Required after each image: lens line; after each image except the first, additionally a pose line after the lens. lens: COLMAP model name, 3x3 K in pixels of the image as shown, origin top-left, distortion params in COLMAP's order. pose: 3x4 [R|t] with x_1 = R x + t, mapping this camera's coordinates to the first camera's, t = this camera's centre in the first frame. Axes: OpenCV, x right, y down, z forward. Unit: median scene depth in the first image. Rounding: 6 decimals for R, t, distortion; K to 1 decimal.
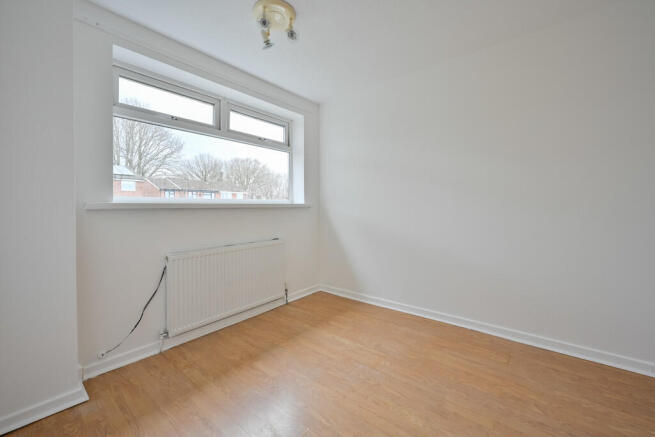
lens RADIAL K [[264.2, 0, 325.4], [0, 264.2, 209.8], [0, 0, 1]] dist [0.000160, 0.000023]
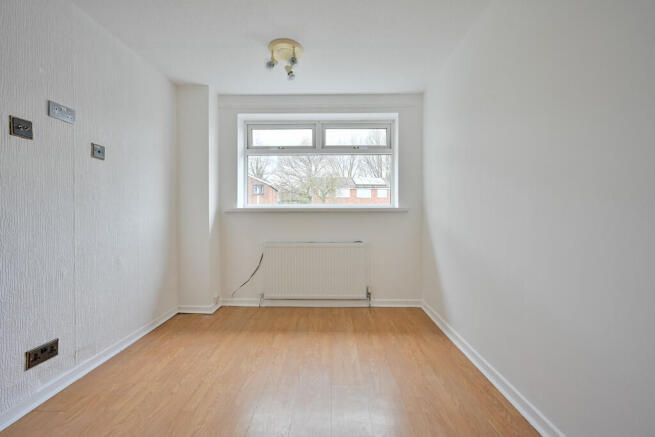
lens RADIAL K [[264.7, 0, 326.6], [0, 264.7, 215.7], [0, 0, 1]] dist [-0.000888, -0.000013]
pose [[0.617560, 0.017763, -0.786323, 0.551081], [-0.012210, 0.999841, 0.012997, -0.004061], [0.786429, 0.001574, 0.617679, 0.252732]]
